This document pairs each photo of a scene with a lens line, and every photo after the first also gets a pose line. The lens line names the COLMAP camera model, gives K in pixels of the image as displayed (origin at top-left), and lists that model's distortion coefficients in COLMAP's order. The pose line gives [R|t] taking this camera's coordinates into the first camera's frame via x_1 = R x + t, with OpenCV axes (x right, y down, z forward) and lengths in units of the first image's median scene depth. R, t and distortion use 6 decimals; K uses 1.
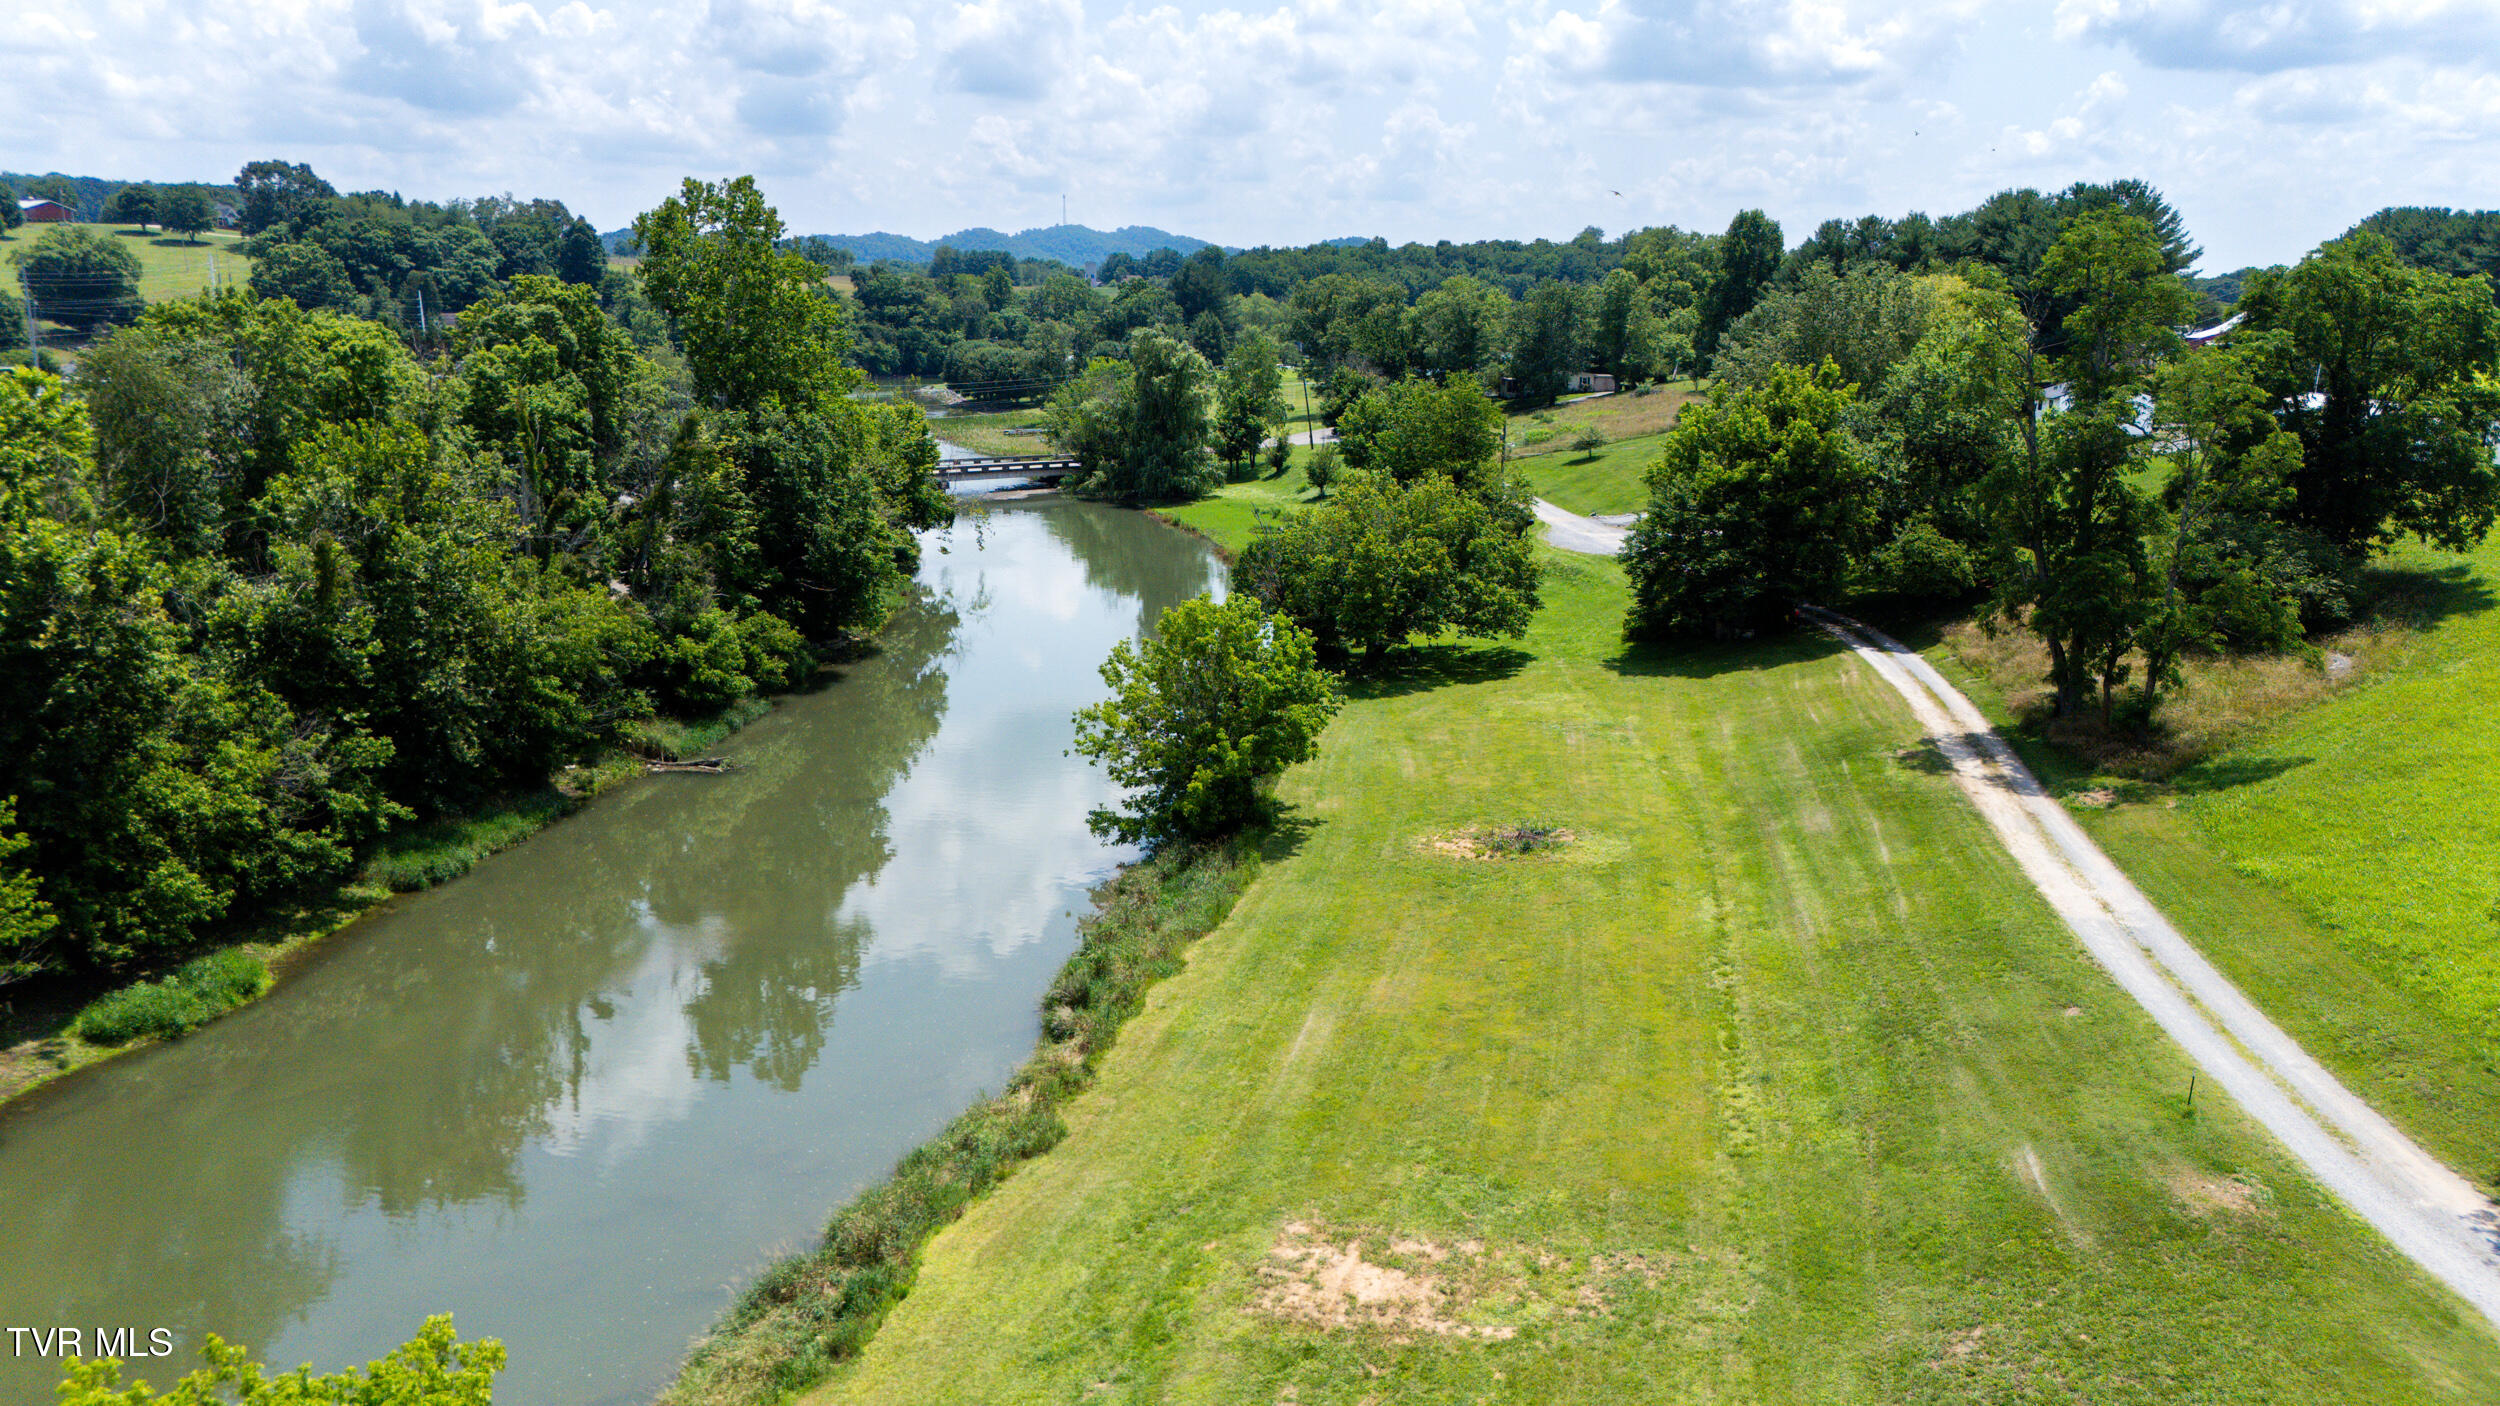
lens RADIAL K [[2042.1, 0, 1192.5], [0, 2042.1, 704.2], [0, 0, 1]] dist [0.129474, -0.110381]
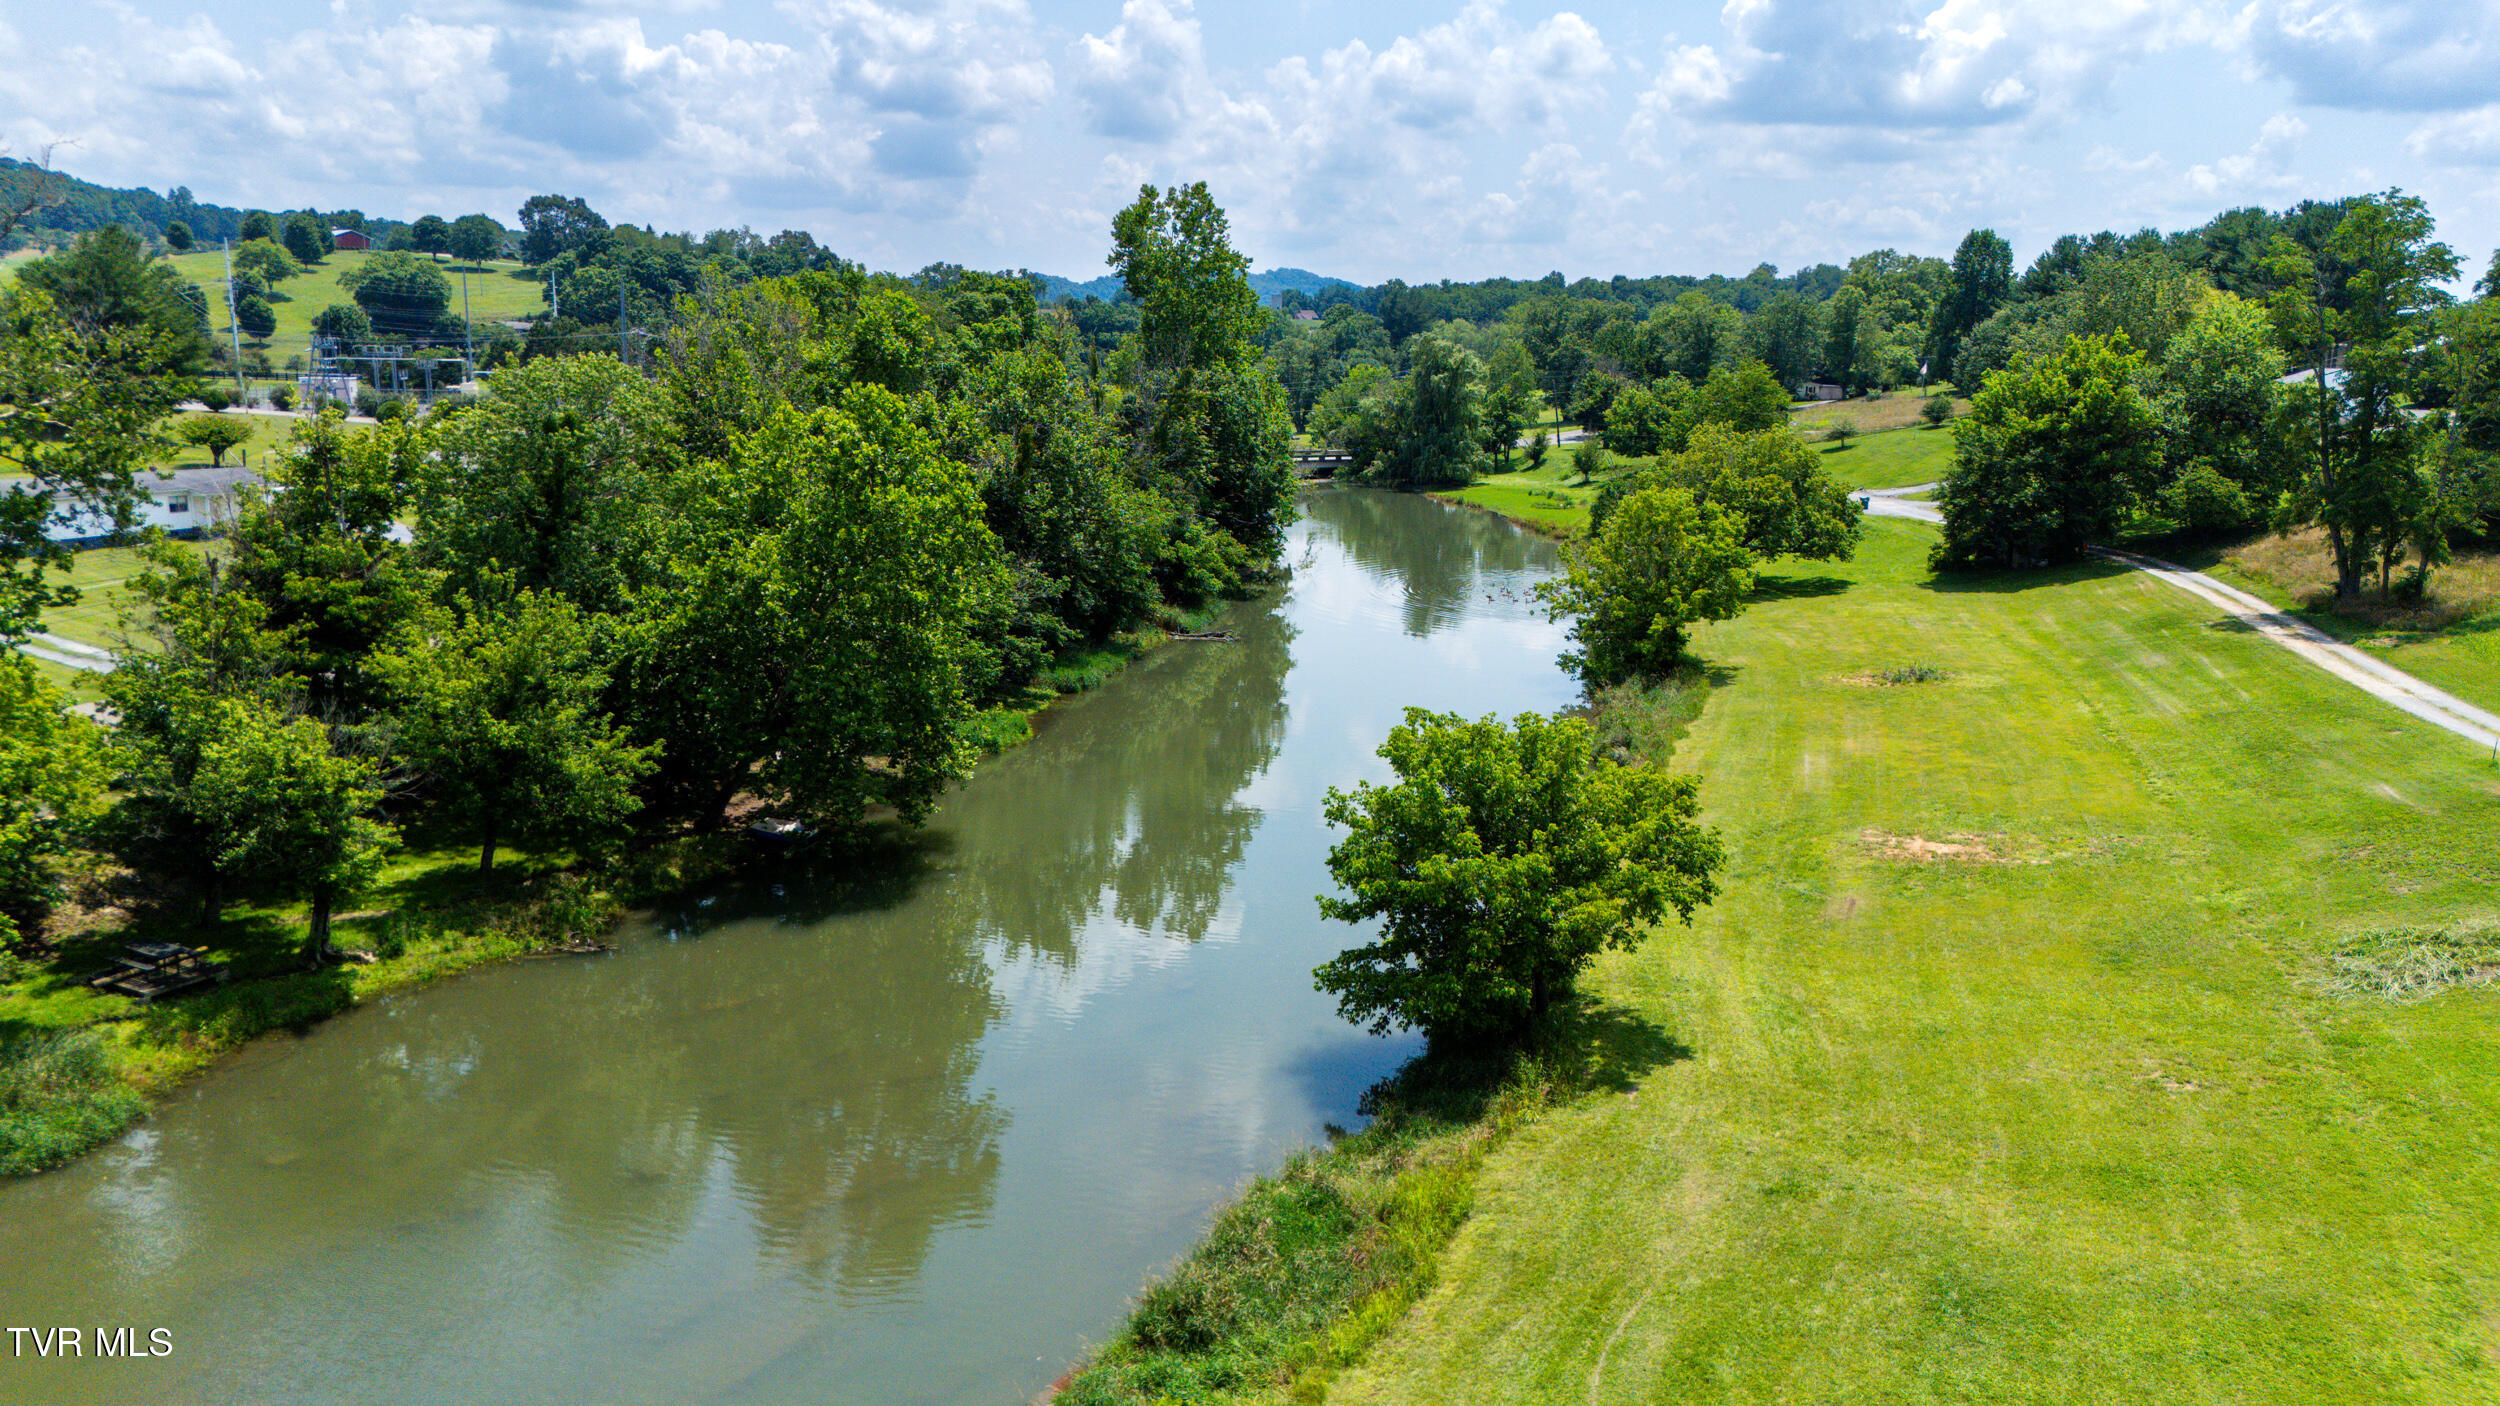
lens RADIAL K [[2042.1, 0, 1192.5], [0, 2042.1, 704.2], [0, 0, 1]] dist [0.129474, -0.110381]
pose [[0.997851, 0.019993, -0.062407, -0.083157], [-0.021231, 0.999589, -0.019244, 0.047441], [0.061997, 0.020528, 0.997865, -0.129890]]
